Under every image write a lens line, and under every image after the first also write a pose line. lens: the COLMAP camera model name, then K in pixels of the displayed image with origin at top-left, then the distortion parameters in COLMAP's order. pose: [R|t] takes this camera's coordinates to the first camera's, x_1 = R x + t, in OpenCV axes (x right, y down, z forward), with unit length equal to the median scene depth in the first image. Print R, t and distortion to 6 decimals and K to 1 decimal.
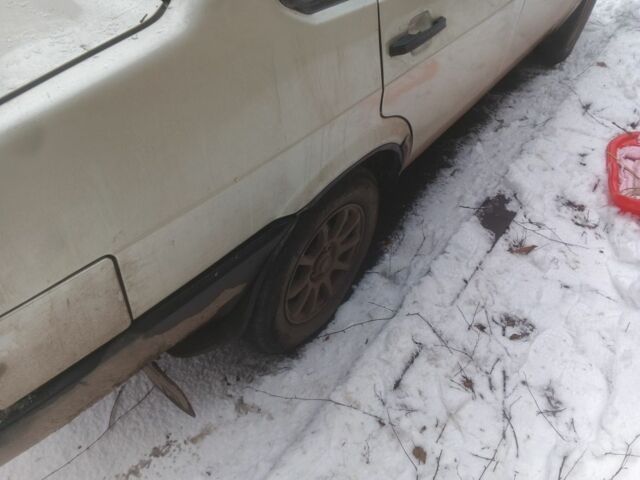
lens RADIAL K [[513.1, 0, 320.2], [0, 513.1, 229.3], [0, 0, 1]] dist [0.046475, -0.088710]
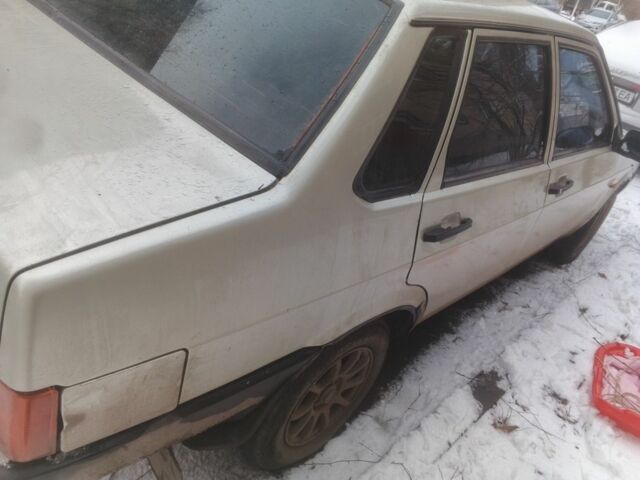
lens RADIAL K [[513.1, 0, 320.2], [0, 513.1, 229.3], [0, 0, 1]] dist [0.046475, -0.088710]
pose [[0.970602, 0.237884, -0.036650, -0.045655], [-0.239708, 0.941615, -0.236436, -0.003075], [-0.021734, 0.238271, 0.970956, -0.143672]]
